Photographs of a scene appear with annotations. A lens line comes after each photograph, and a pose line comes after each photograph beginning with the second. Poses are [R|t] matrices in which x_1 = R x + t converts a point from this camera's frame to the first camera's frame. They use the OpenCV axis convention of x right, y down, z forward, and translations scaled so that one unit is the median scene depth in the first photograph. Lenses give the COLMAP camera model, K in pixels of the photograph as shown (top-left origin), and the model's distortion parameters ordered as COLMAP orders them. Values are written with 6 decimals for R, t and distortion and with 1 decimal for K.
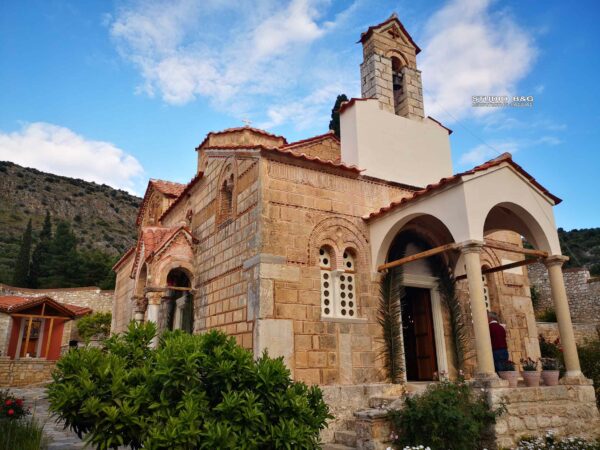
lens RADIAL K [[469.0, 0, 300.0], [0, 469.0, 225.0], [0, 0, 1]] dist [0.052102, -0.044165]
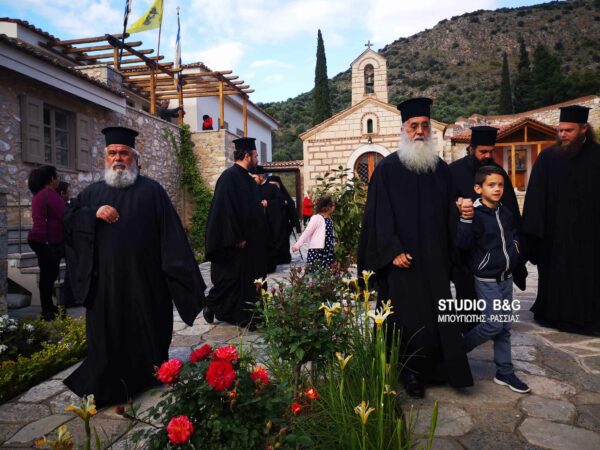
lens RADIAL K [[469.0, 0, 300.0], [0, 469.0, 225.0], [0, 0, 1]] dist [0.052102, -0.044165]
pose [[0.572583, 0.000697, -0.819847, -0.251269], [0.266672, 0.945462, 0.187048, 0.170818], [0.775265, -0.325731, 0.541170, 0.538644]]
